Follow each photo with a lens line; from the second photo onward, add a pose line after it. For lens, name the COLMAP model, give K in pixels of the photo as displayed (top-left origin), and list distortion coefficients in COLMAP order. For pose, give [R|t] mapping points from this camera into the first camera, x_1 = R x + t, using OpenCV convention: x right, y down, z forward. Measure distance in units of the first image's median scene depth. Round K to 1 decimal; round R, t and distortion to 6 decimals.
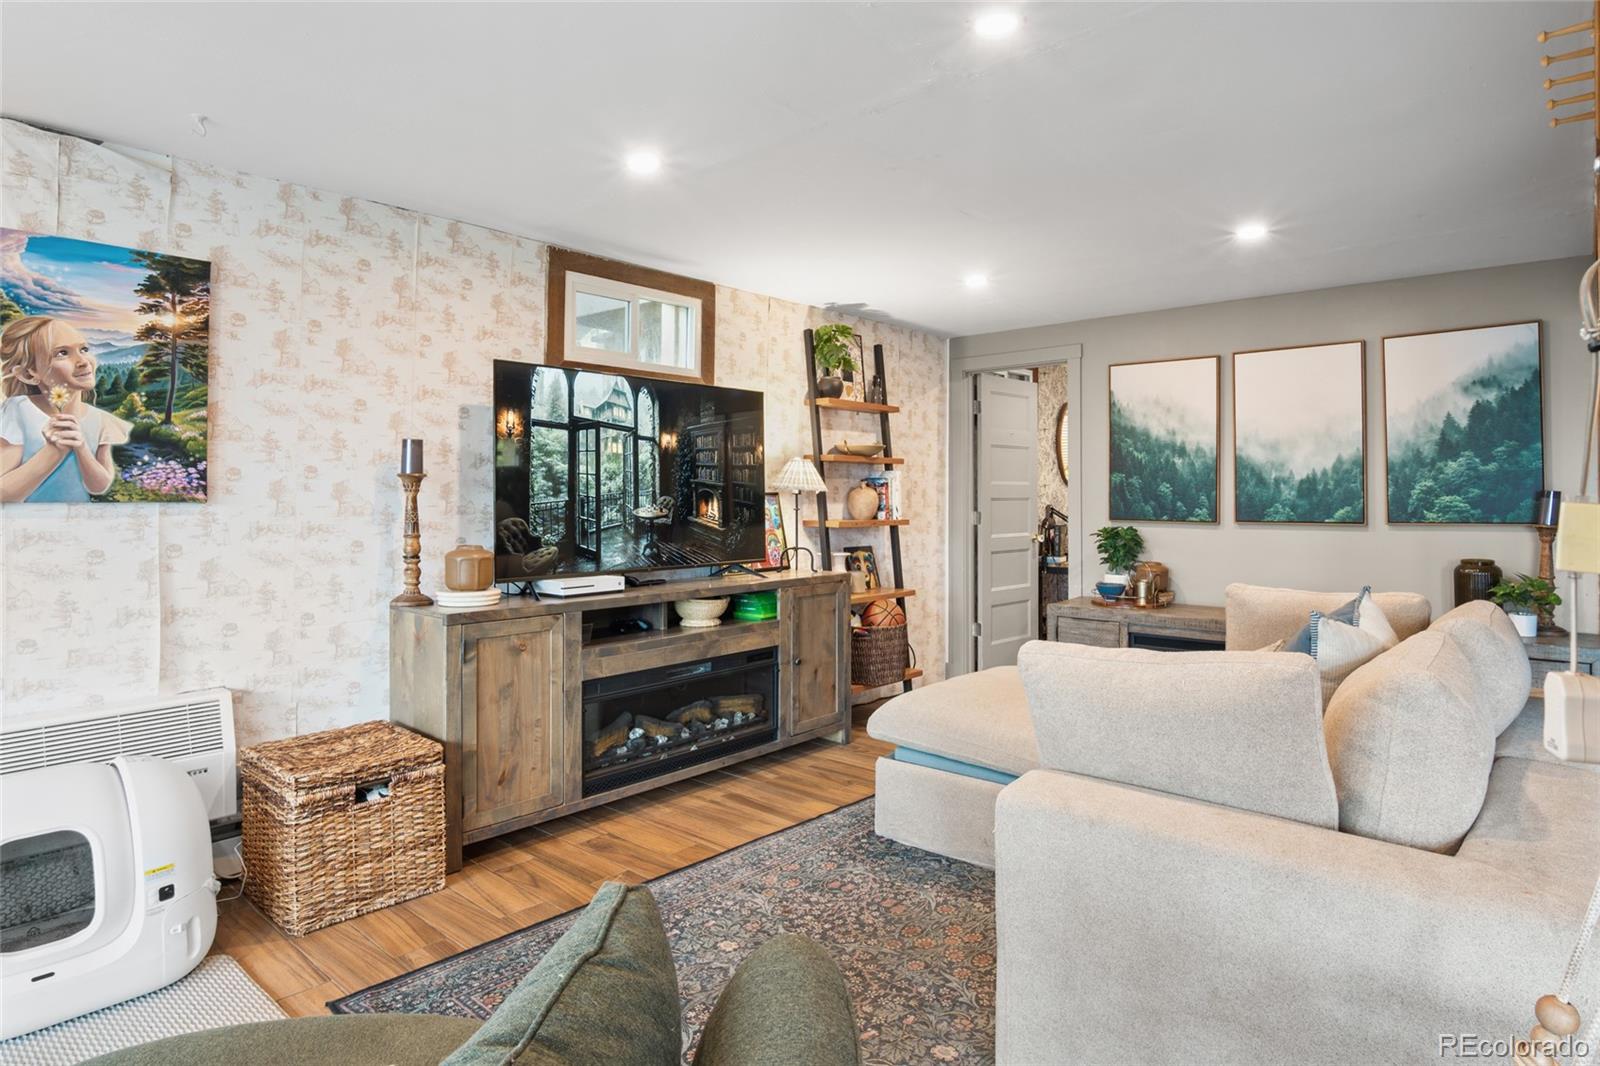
lens RADIAL K [[884.6, 0, 783.7], [0, 884.6, 485.8], [0, 0, 1]] dist [-0.030604, 0.006565]
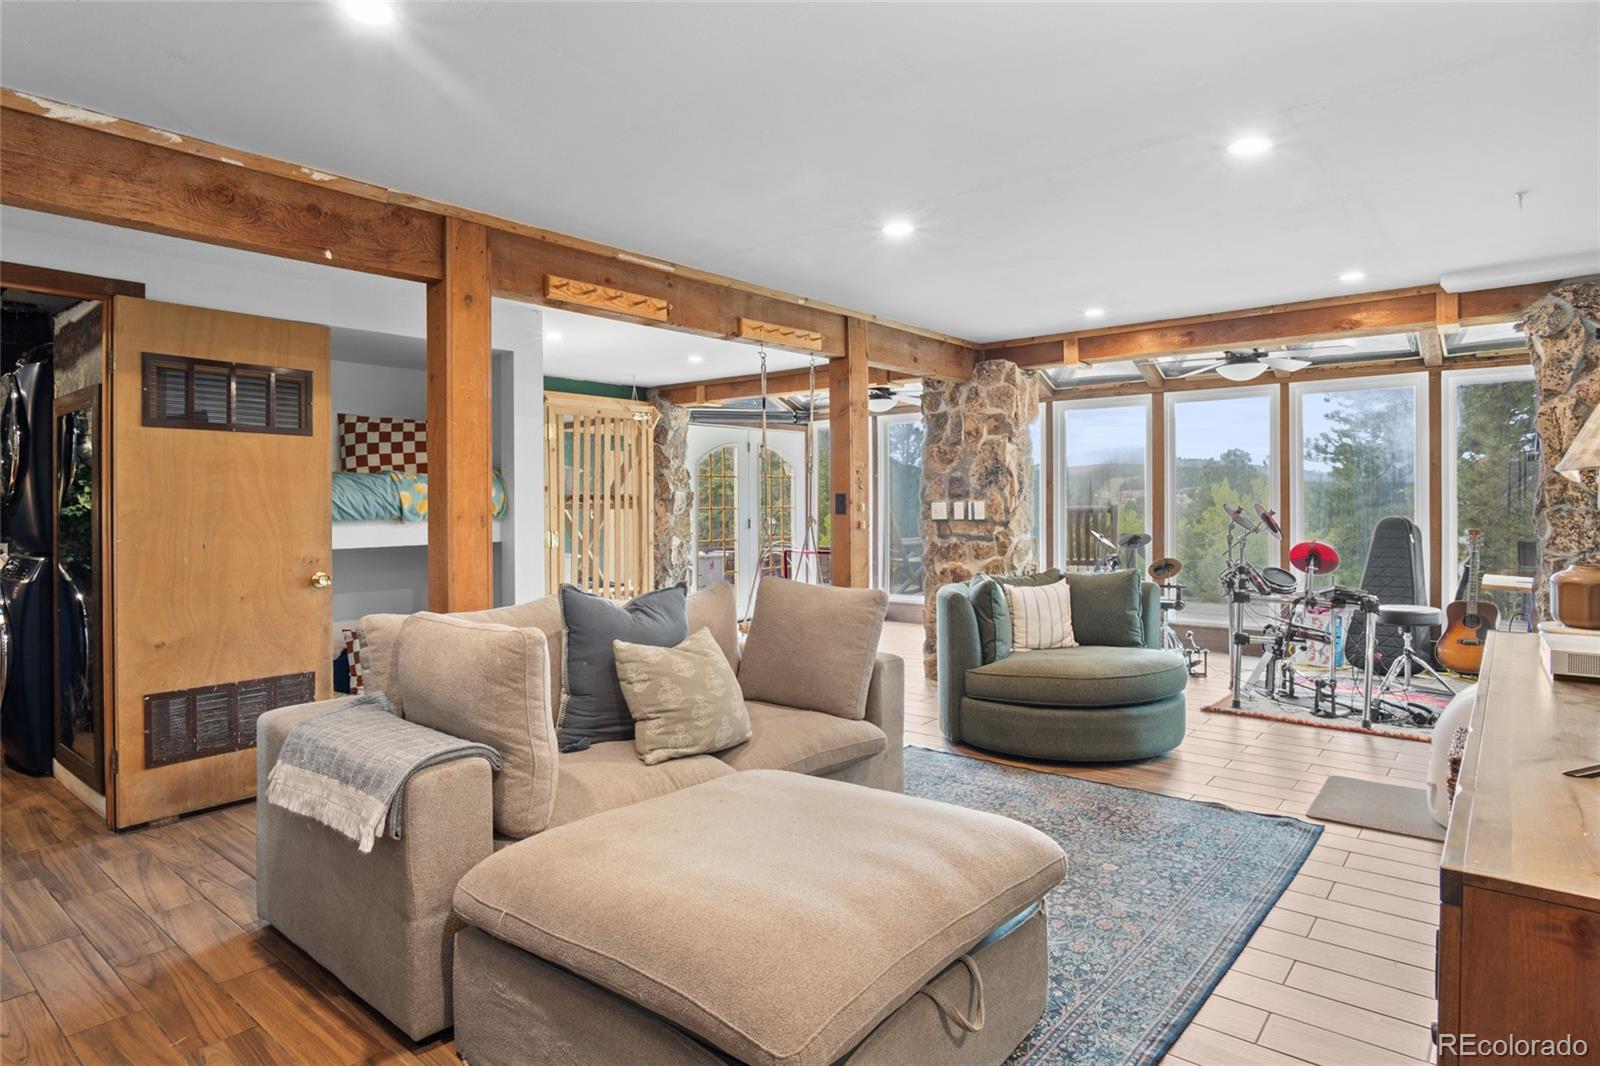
lens RADIAL K [[884.6, 0, 800.2], [0, 884.6, 511.0], [0, 0, 1]] dist [-0.030604, 0.006565]
pose [[-0.999233, 0.005914, -0.038701, 0.259503], [0.005991, 0.999980, -0.001877, 0.015142], [0.038689, -0.002107, -0.999249, 1.375064]]
